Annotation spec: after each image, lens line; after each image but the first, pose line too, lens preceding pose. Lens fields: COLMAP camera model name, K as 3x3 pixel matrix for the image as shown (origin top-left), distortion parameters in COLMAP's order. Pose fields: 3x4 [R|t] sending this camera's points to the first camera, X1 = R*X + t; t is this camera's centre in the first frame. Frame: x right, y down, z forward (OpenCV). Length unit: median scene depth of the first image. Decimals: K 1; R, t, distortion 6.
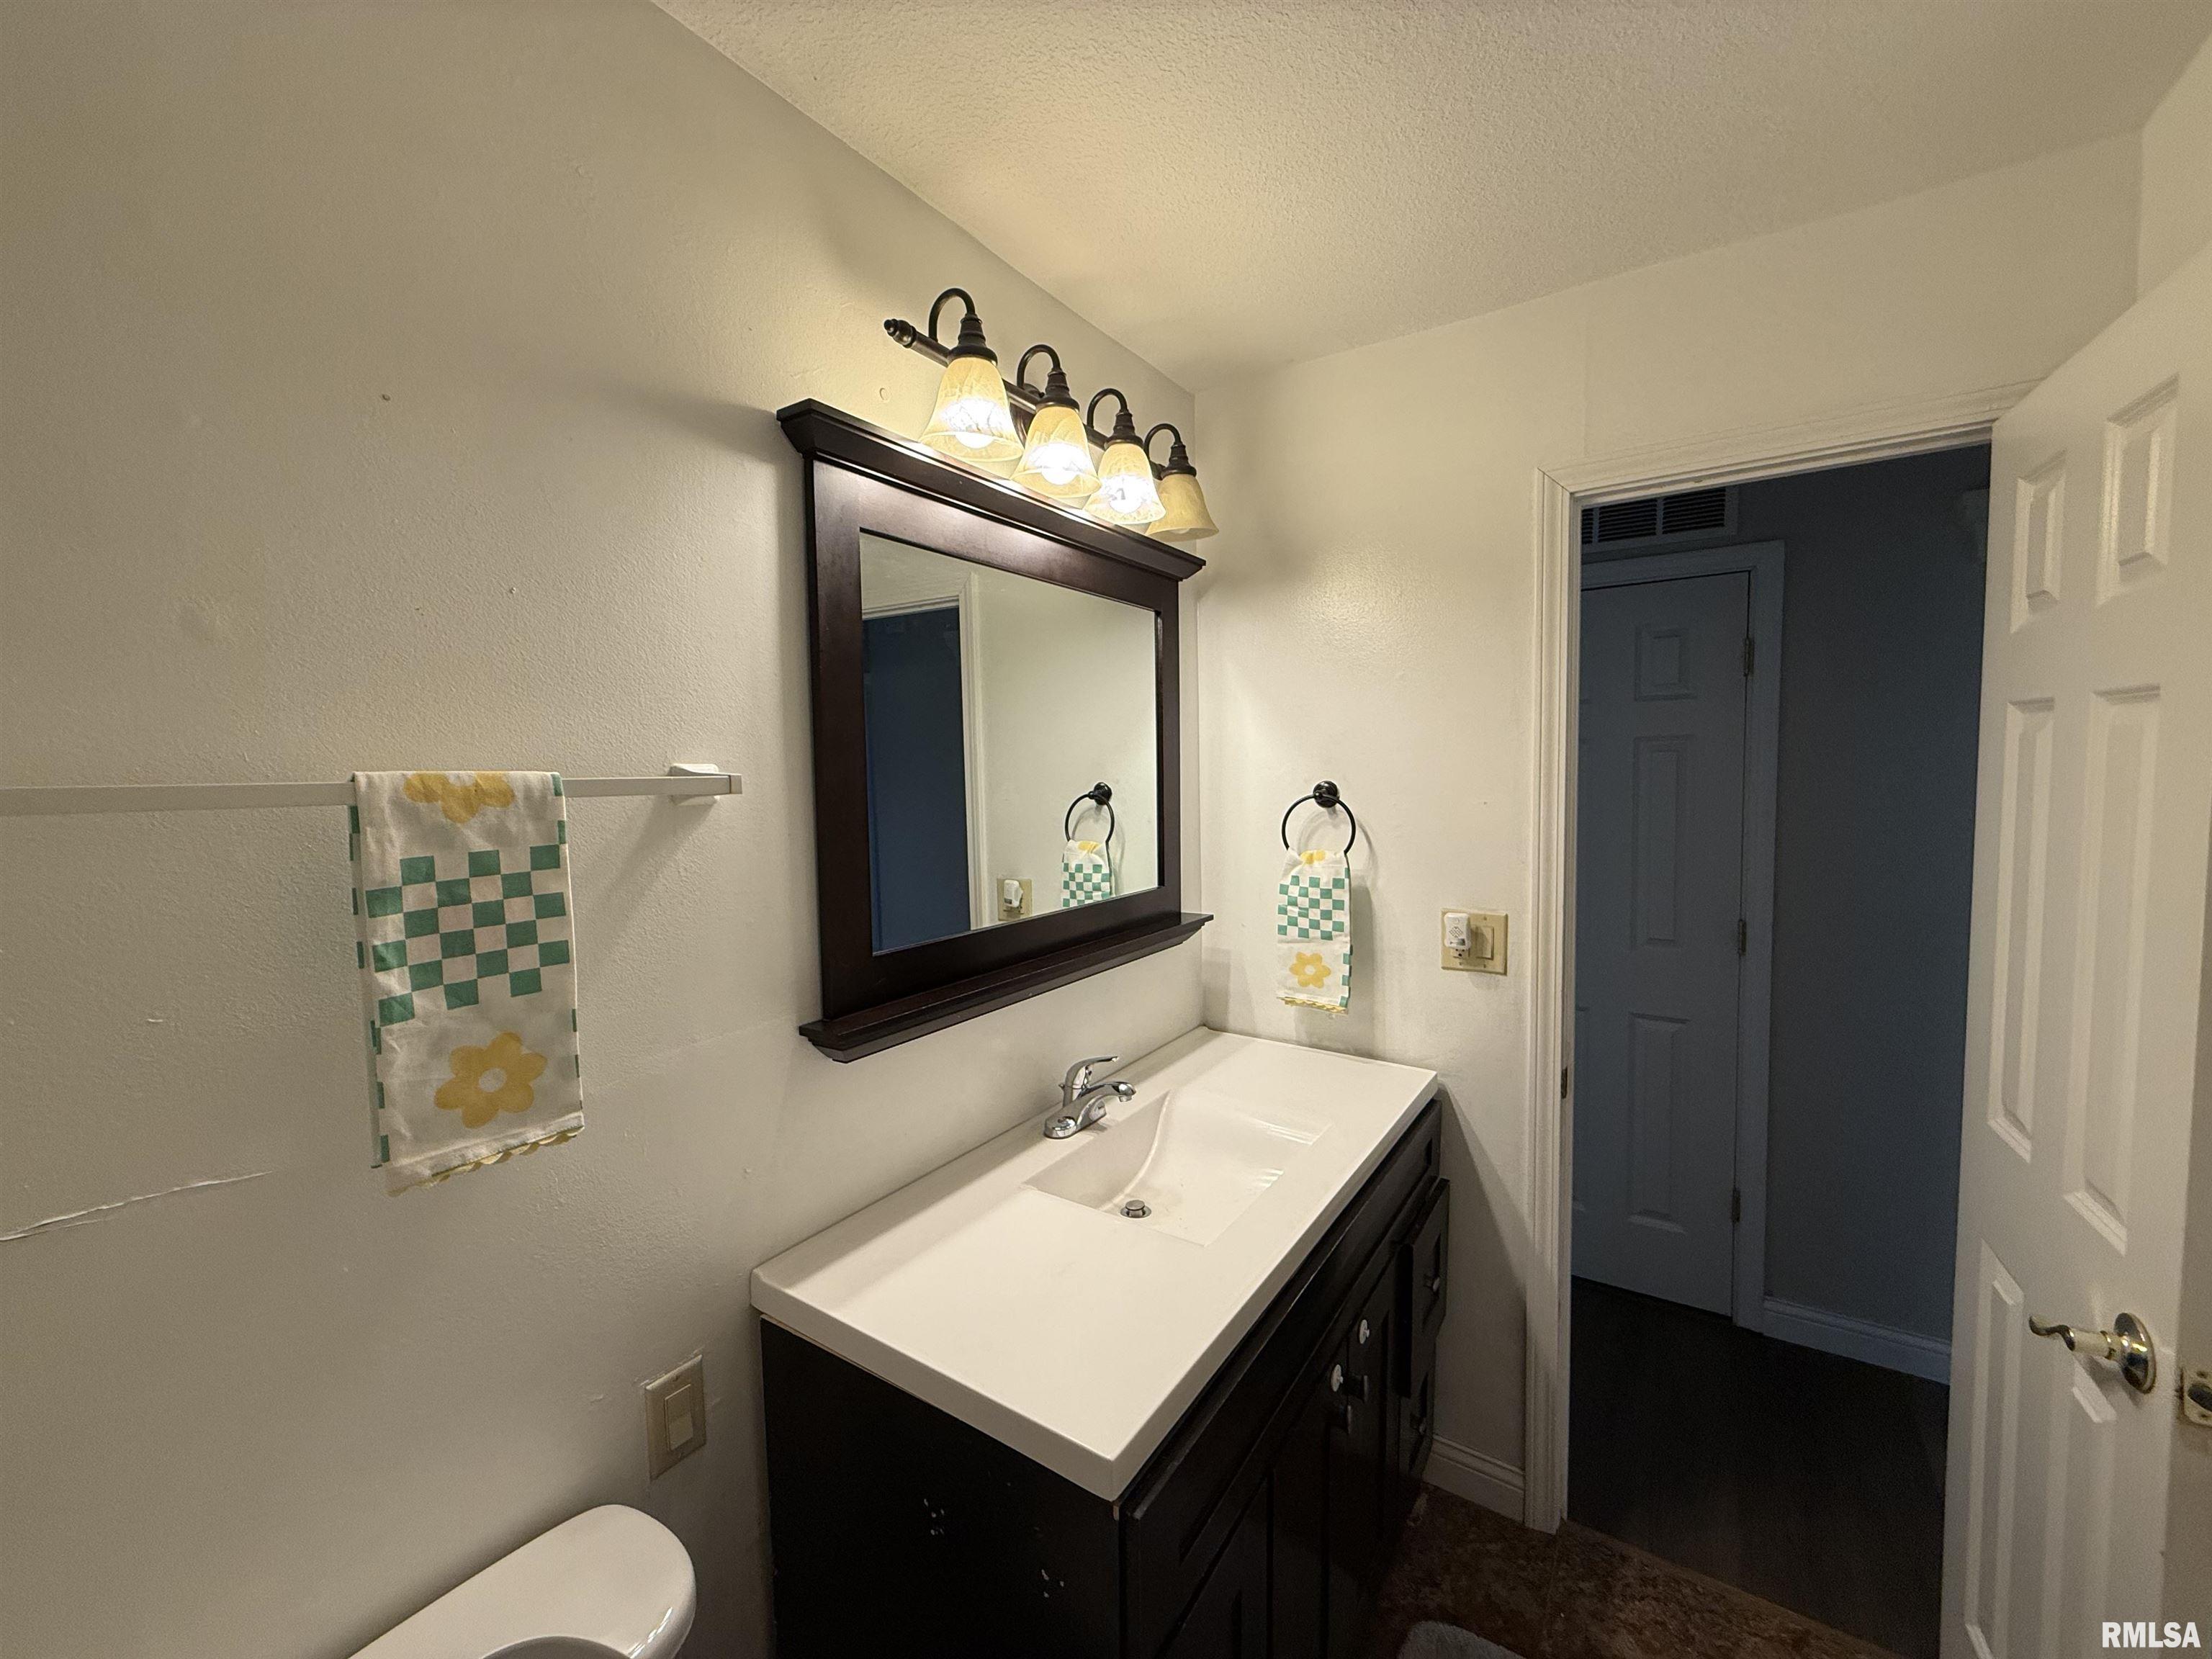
lens RADIAL K [[881.8, 0, 1100.9], [0, 881.8, 828.9], [0, 0, 1]] dist [0.000037, -0.000137]
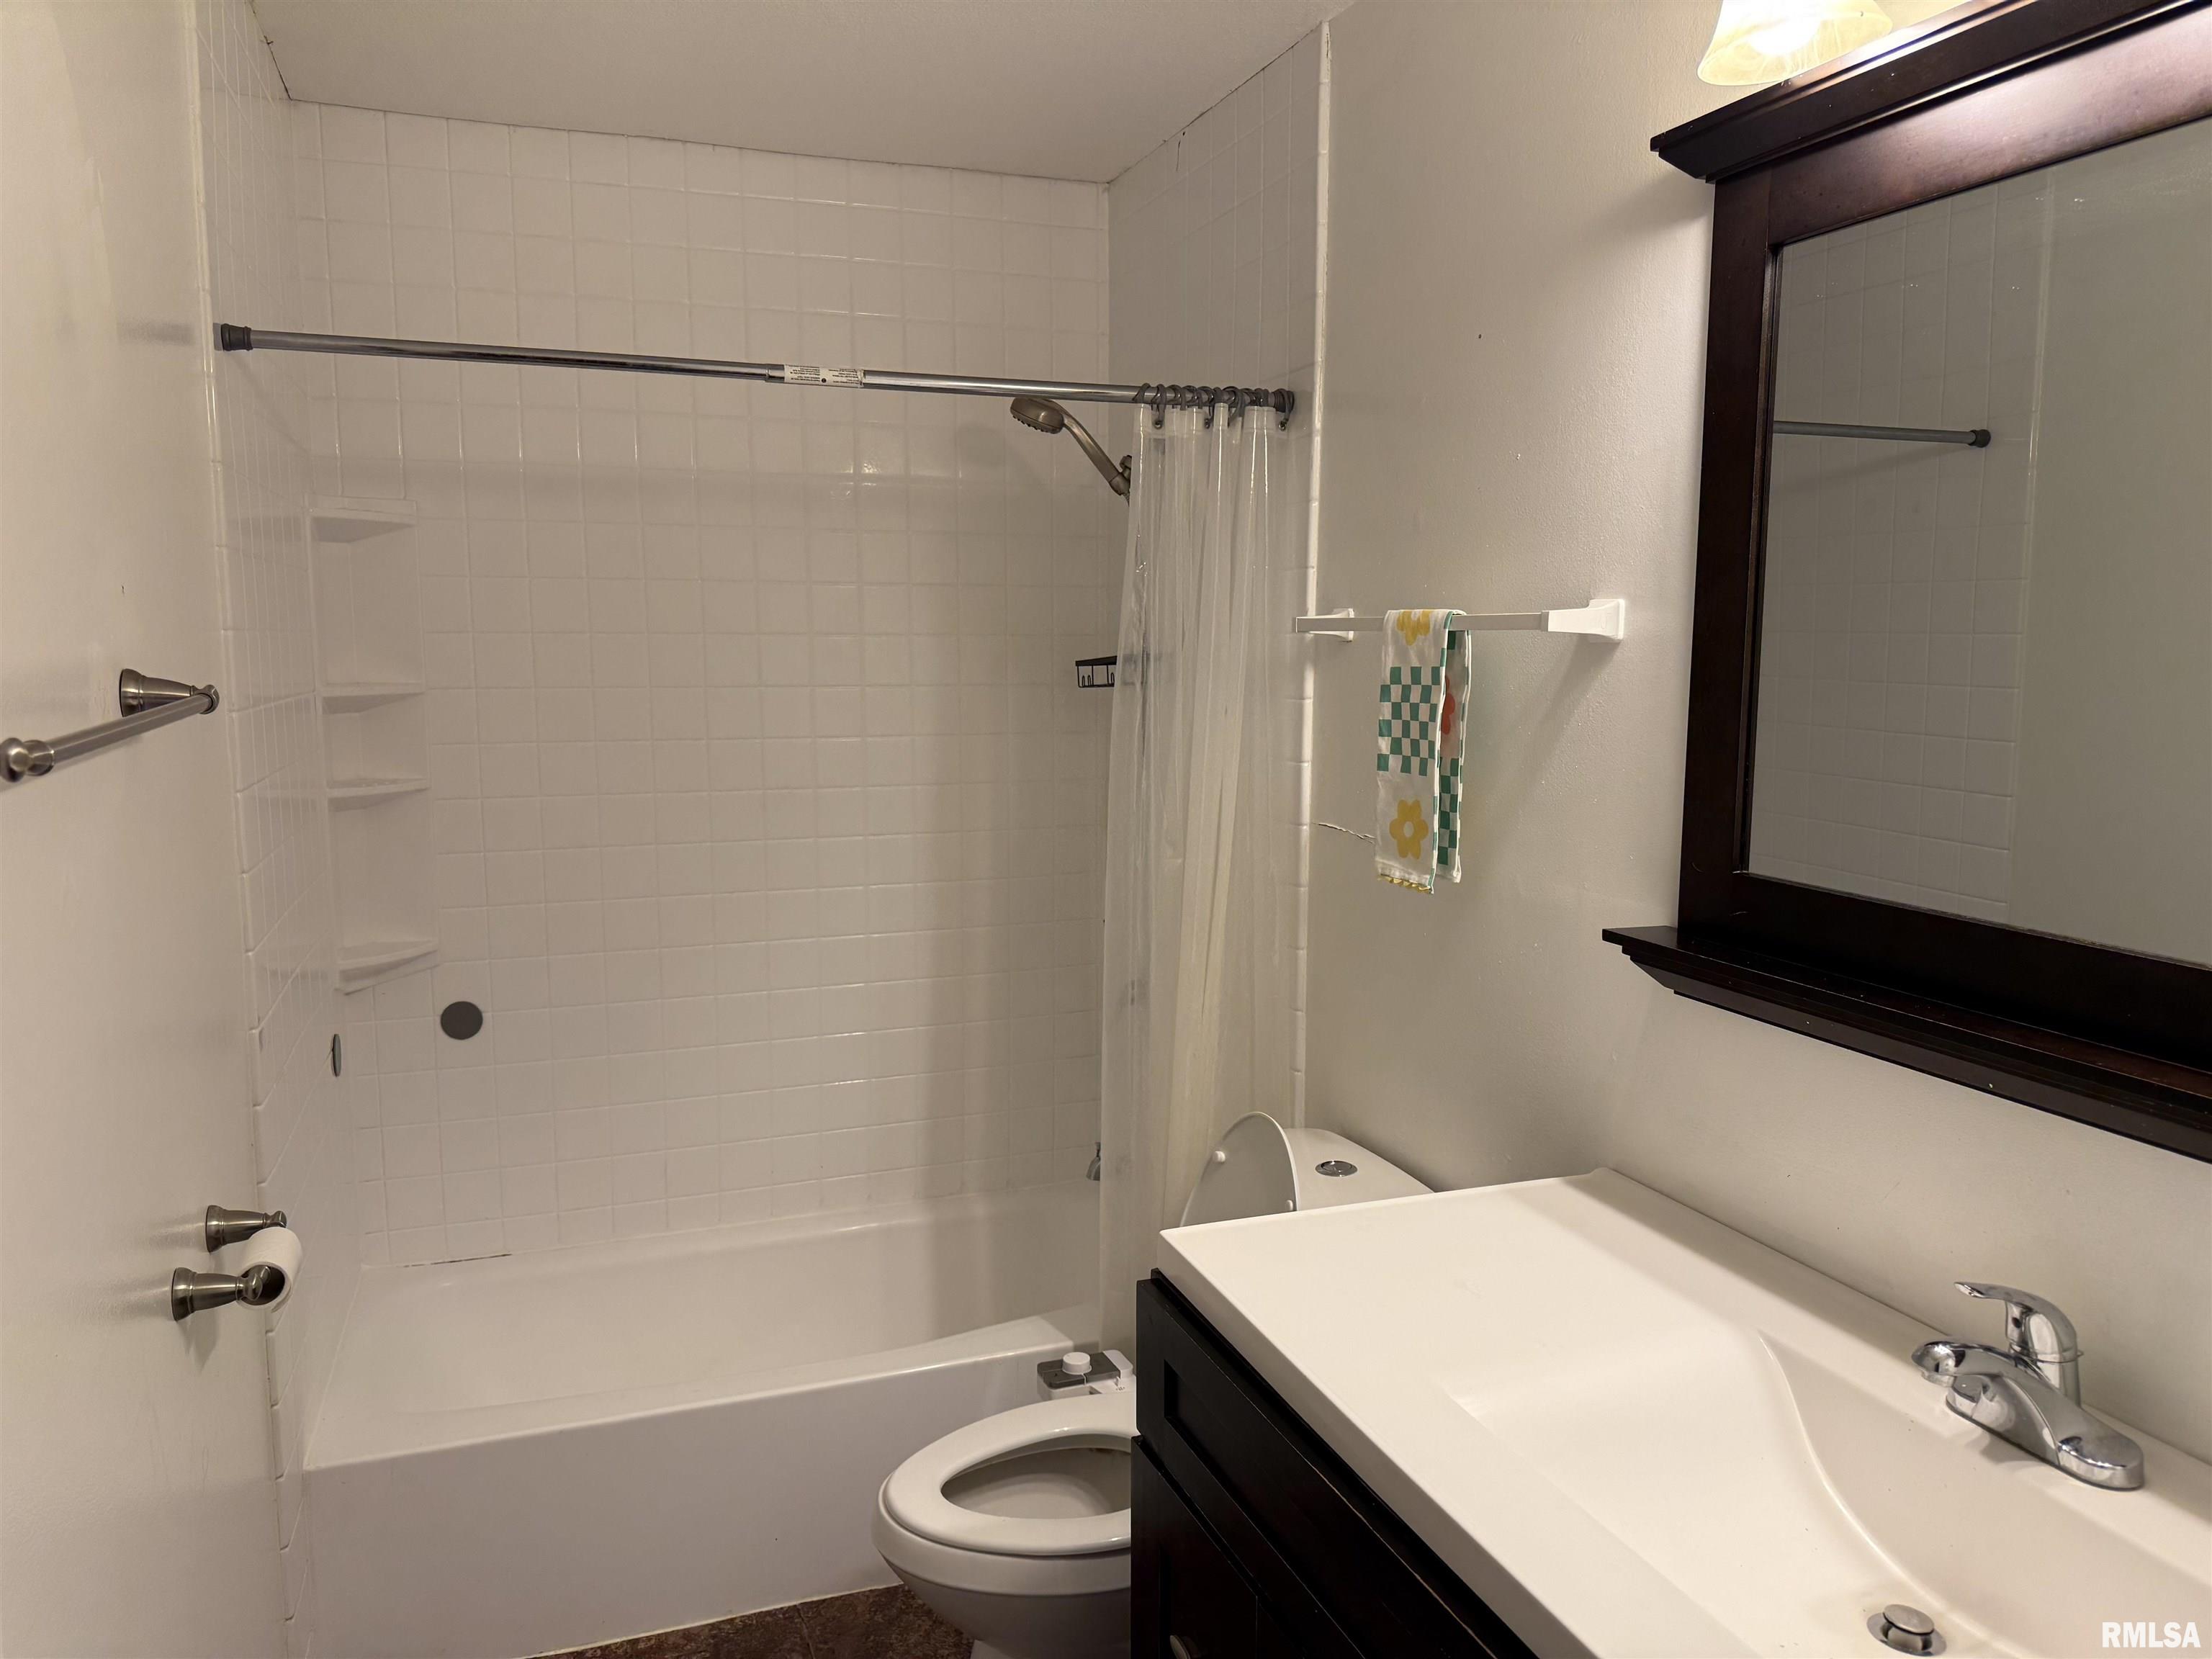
lens RADIAL K [[1555.8, 0, 1113.4], [0, 1555.8, 821.7], [0, 0, 1]] dist [0.058956, -0.072626]
pose [[-0.583936, 0.112862, -0.803916, 1.035146], [-0.046105, 0.984080, 0.171644, -0.087576], [0.810489, 0.137294, -0.569436, 1.317594]]
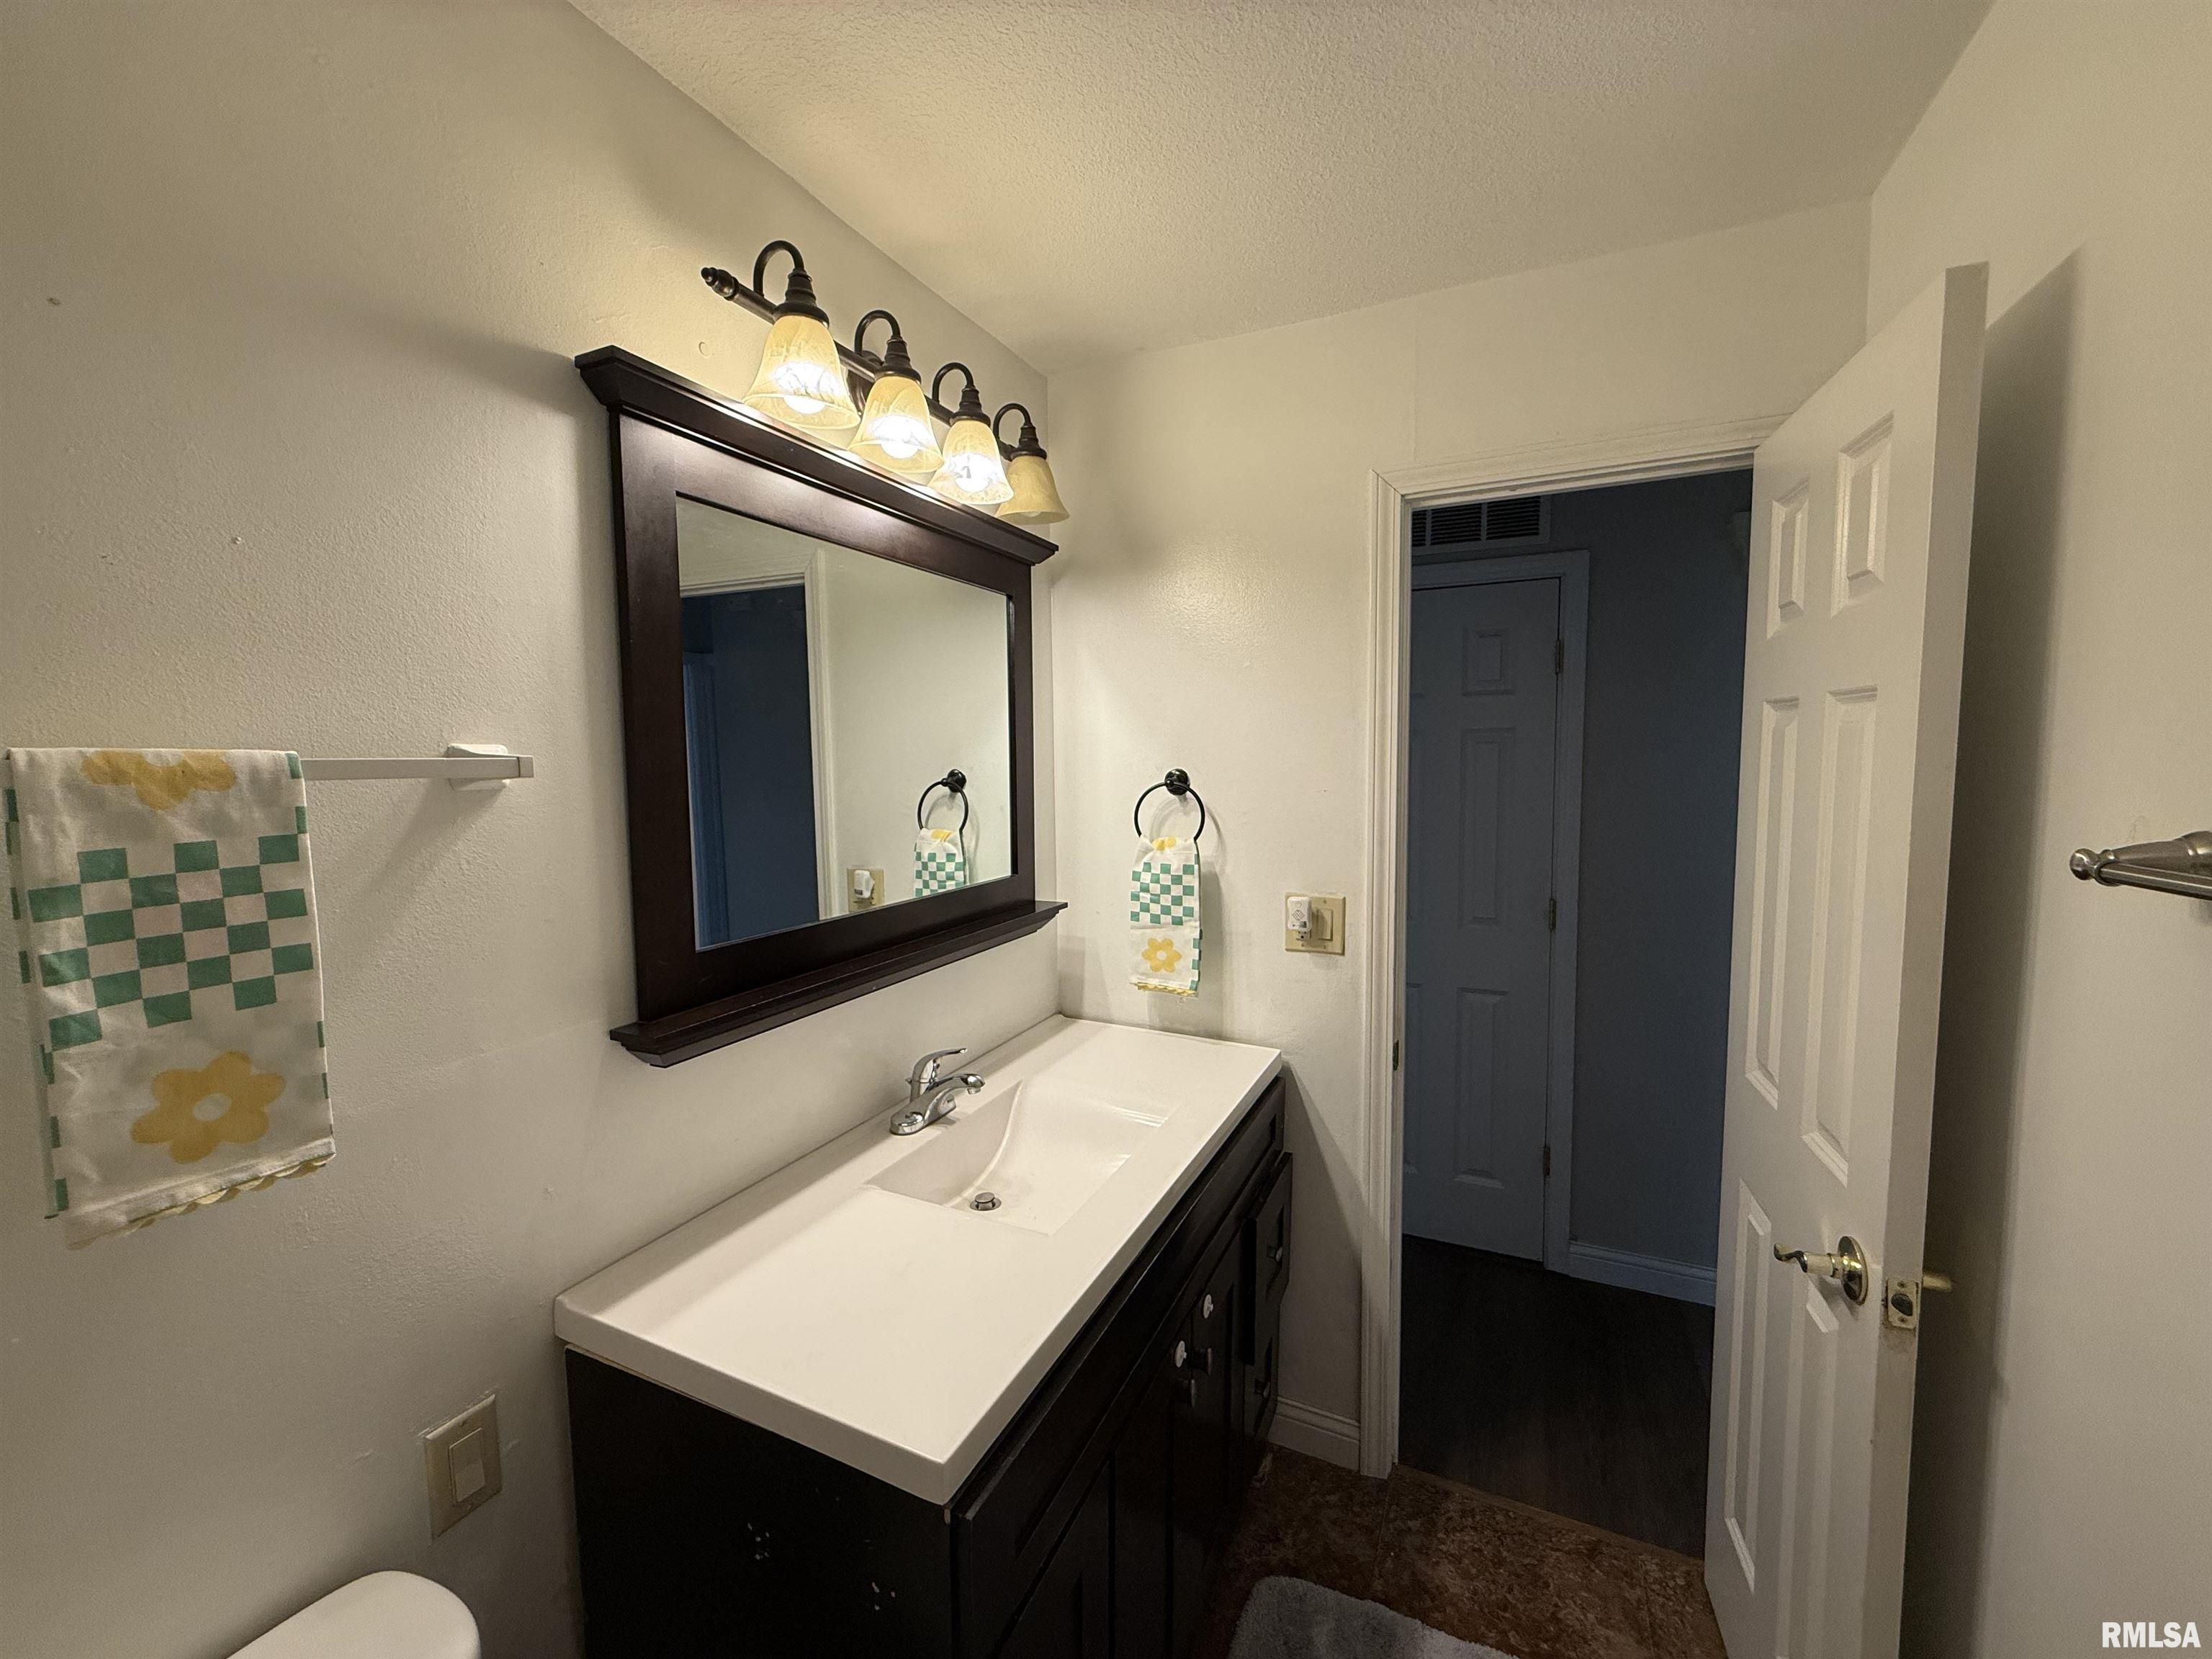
lens RADIAL K [[881.8, 0, 1100.9], [0, 881.8, 829.5], [0, 0, 1]] dist [0.000037, -0.000137]
pose [[0.989096, -0.004995, 0.147189, 0.029714], [0.003057, 0.999906, 0.013388, 0.002567], [-0.147241, -0.012792, 0.989018, 0.013193]]
